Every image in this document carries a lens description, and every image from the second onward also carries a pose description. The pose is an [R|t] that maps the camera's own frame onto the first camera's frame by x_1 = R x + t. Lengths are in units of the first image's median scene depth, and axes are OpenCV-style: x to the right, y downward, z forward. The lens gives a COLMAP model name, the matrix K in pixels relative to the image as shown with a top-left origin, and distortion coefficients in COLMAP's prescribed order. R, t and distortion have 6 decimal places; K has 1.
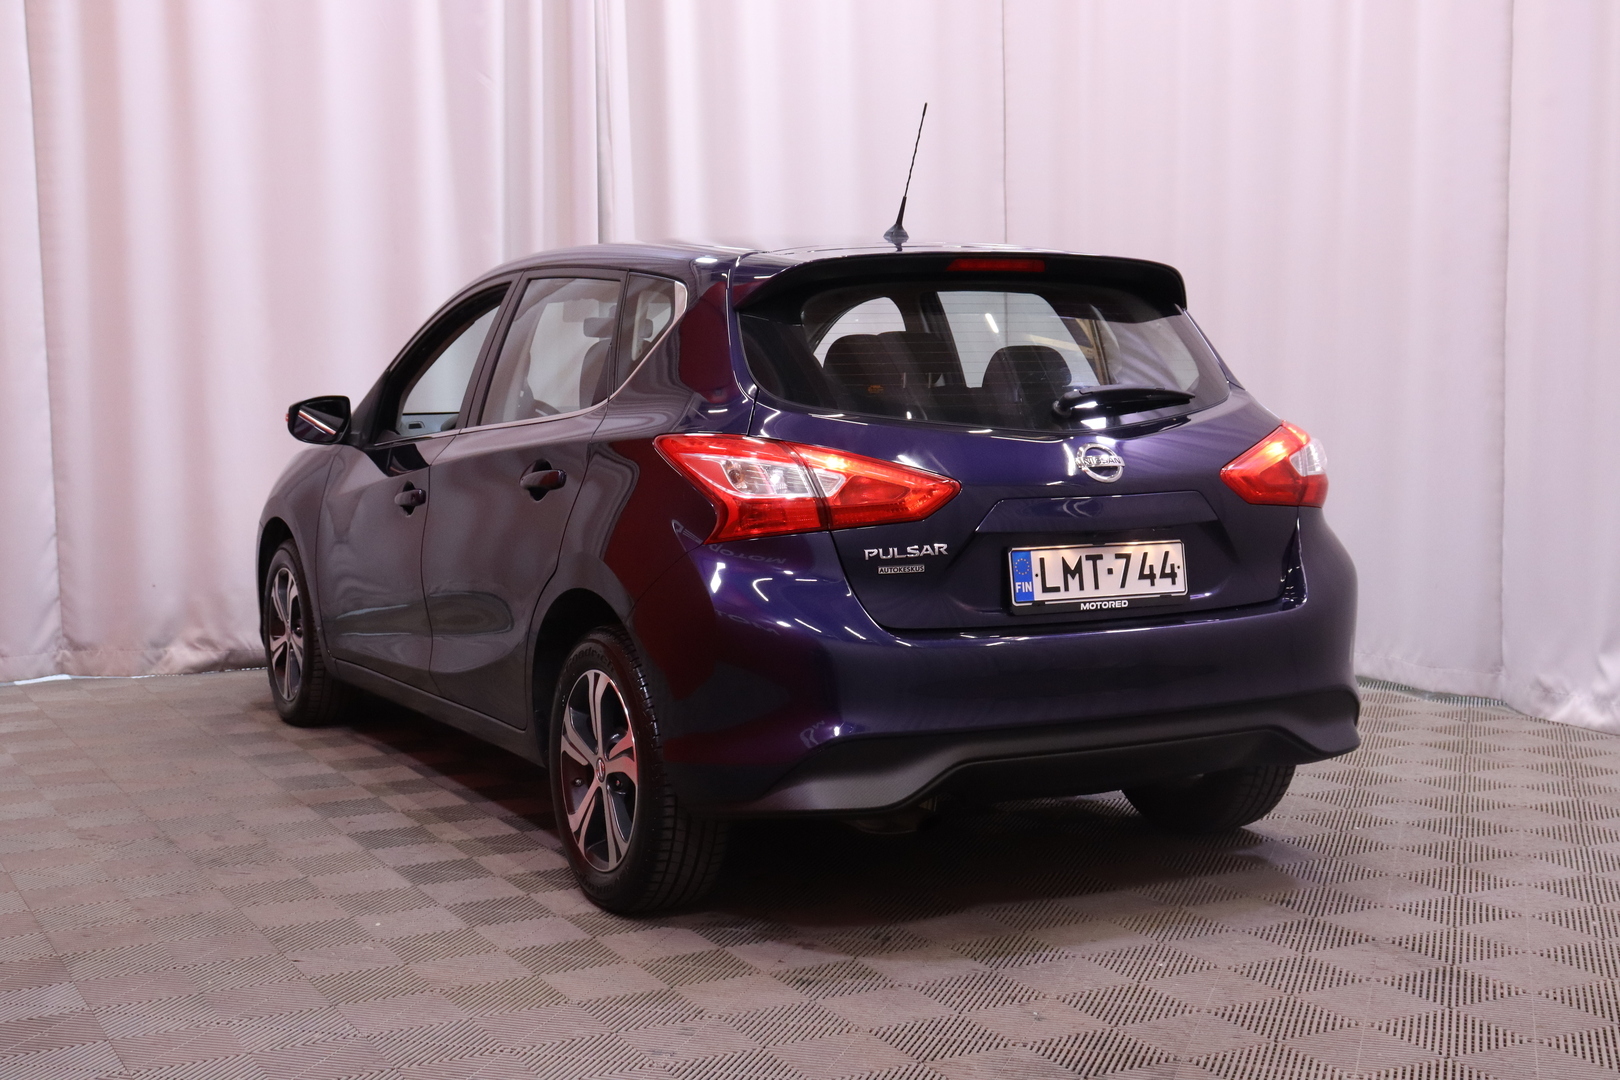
lens RADIAL K [[2219.3, 0, 812.5], [0, 2219.3, 537.2], [0, 0, 1]] dist [0.026051, 0.000000]
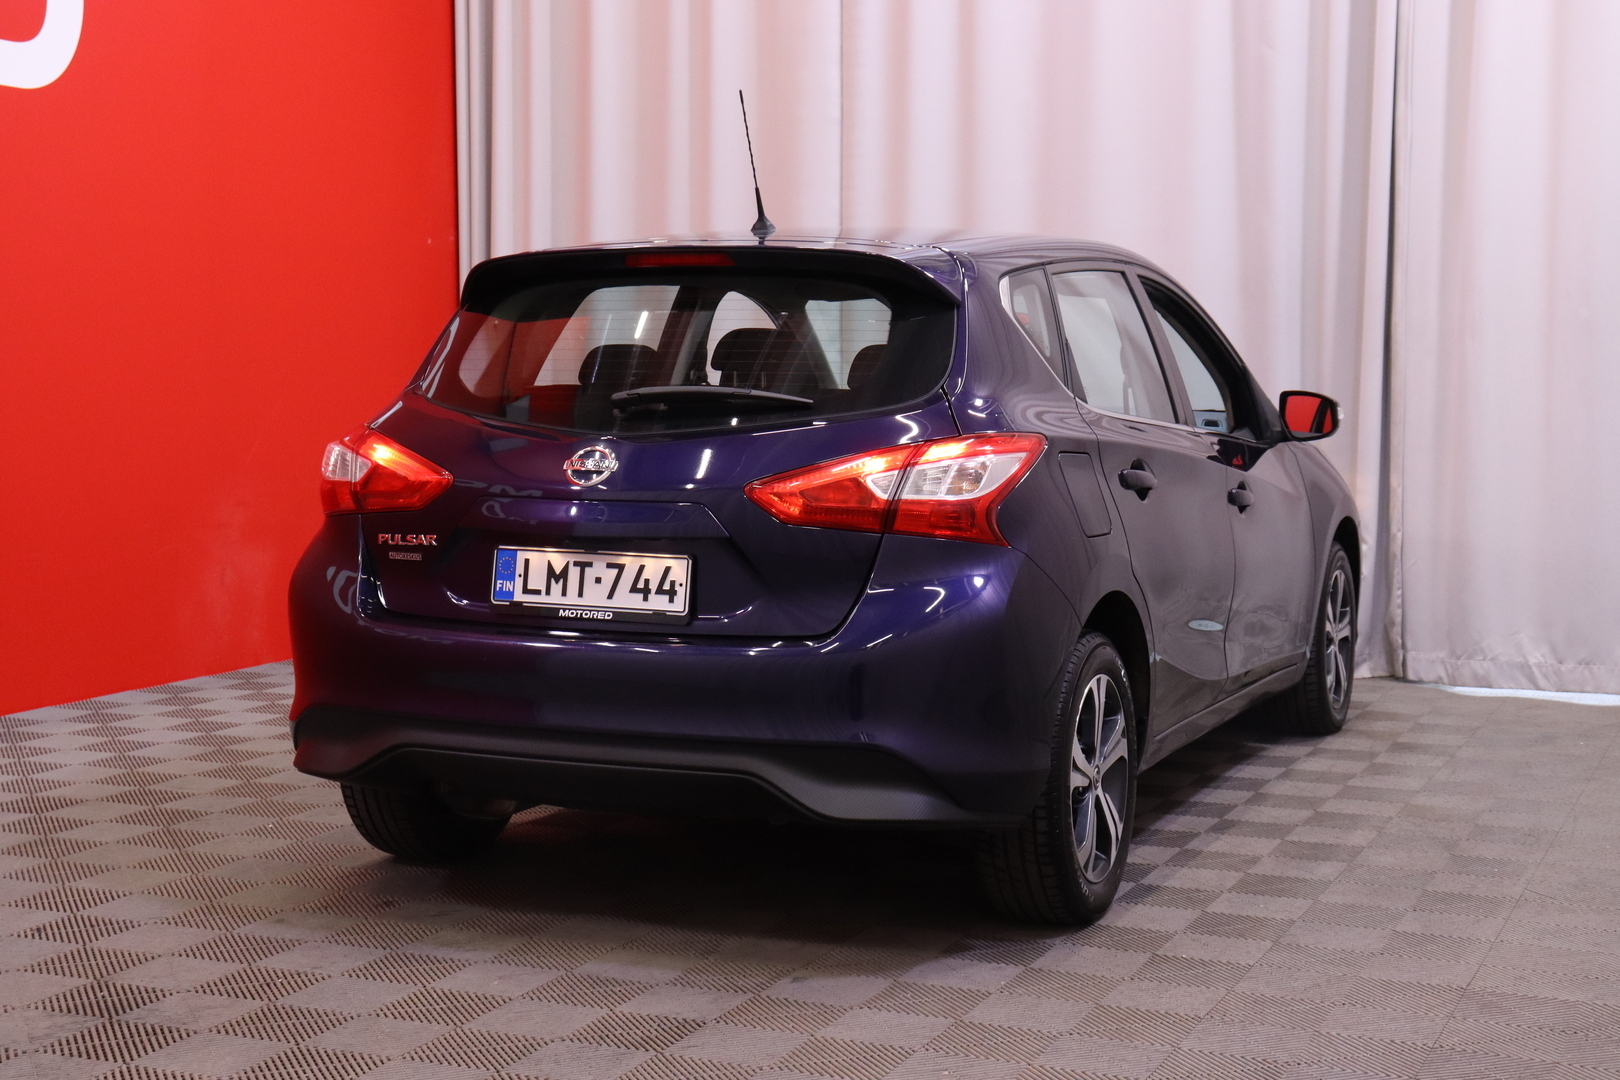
lens RADIAL K [[2412.8, 0, 804.5], [0, 2412.8, 538.9], [0, 0, 1]] dist [-0.026124, 0.000000]
pose [[0.630725, 0.074779, -0.772395, 0.991092], [-0.076917, 0.996469, 0.033663, -0.044229], [0.772185, 0.038178, 0.634250, 0.409992]]
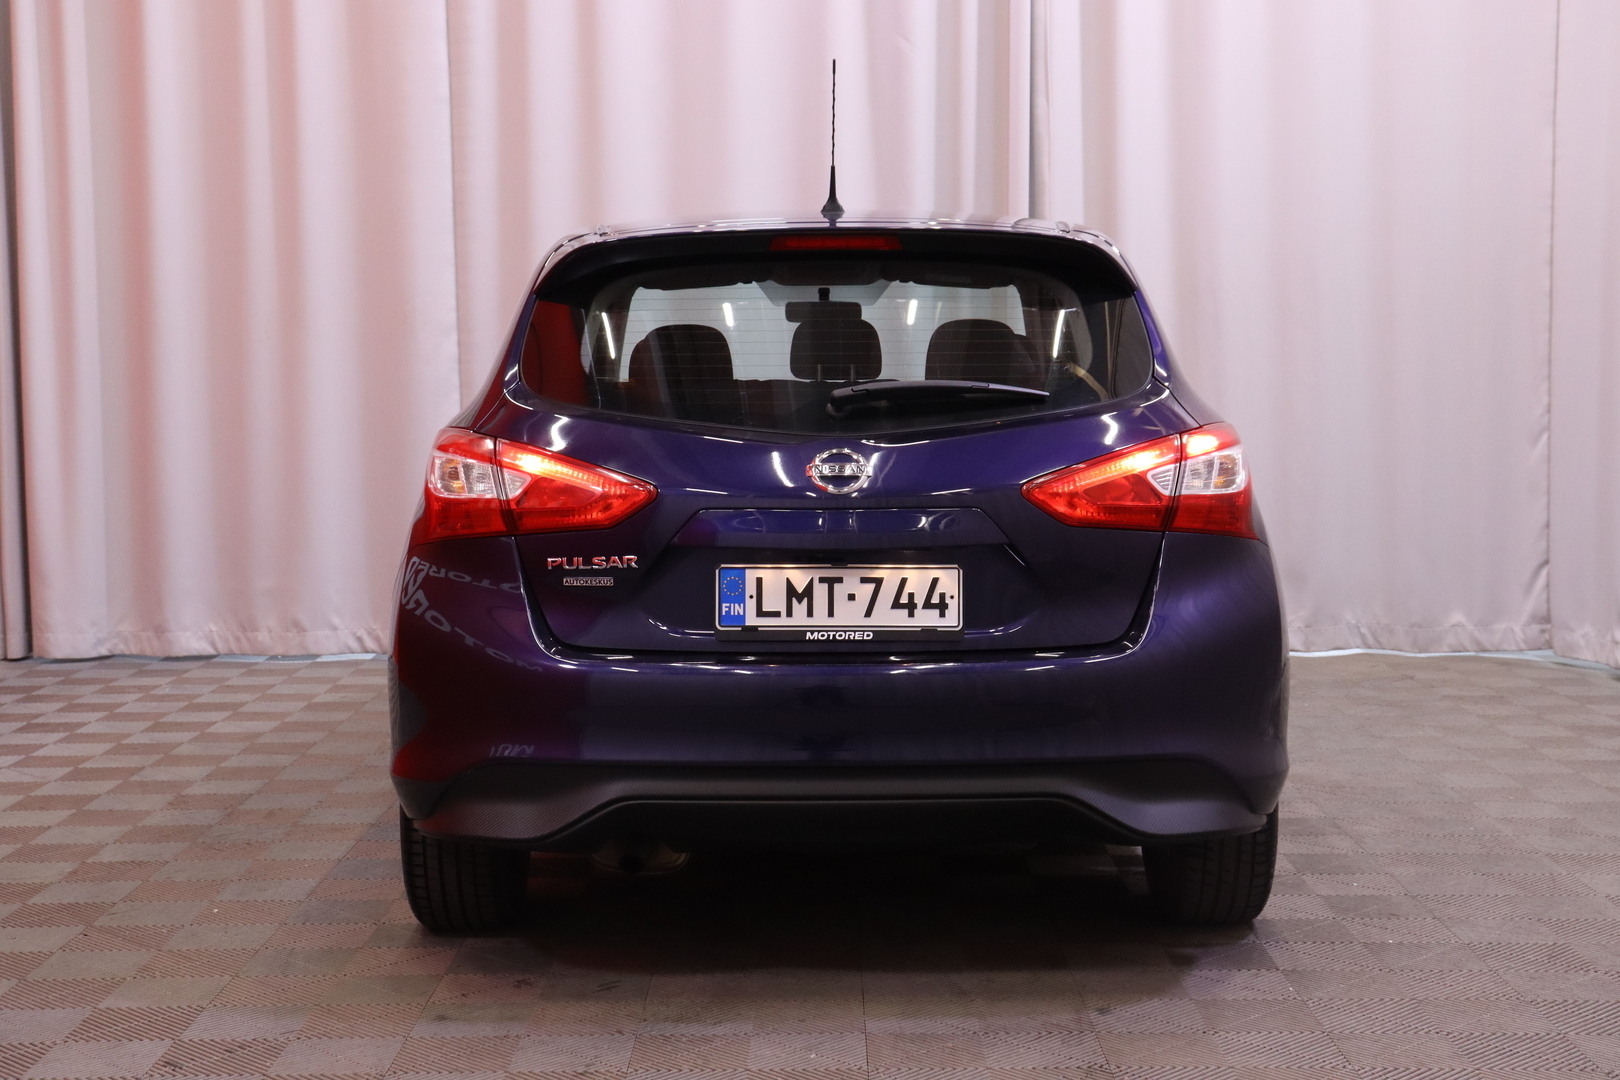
lens RADIAL K [[2412.8, 0, 803.2], [0, 2412.8, 535.9], [0, 0, 1]] dist [-0.026124, 0.000000]
pose [[0.881483, 0.041907, -0.470352, 0.557350], [-0.041472, 0.999076, 0.011292, -0.018227], [0.470390, 0.009553, 0.882407, 0.164886]]
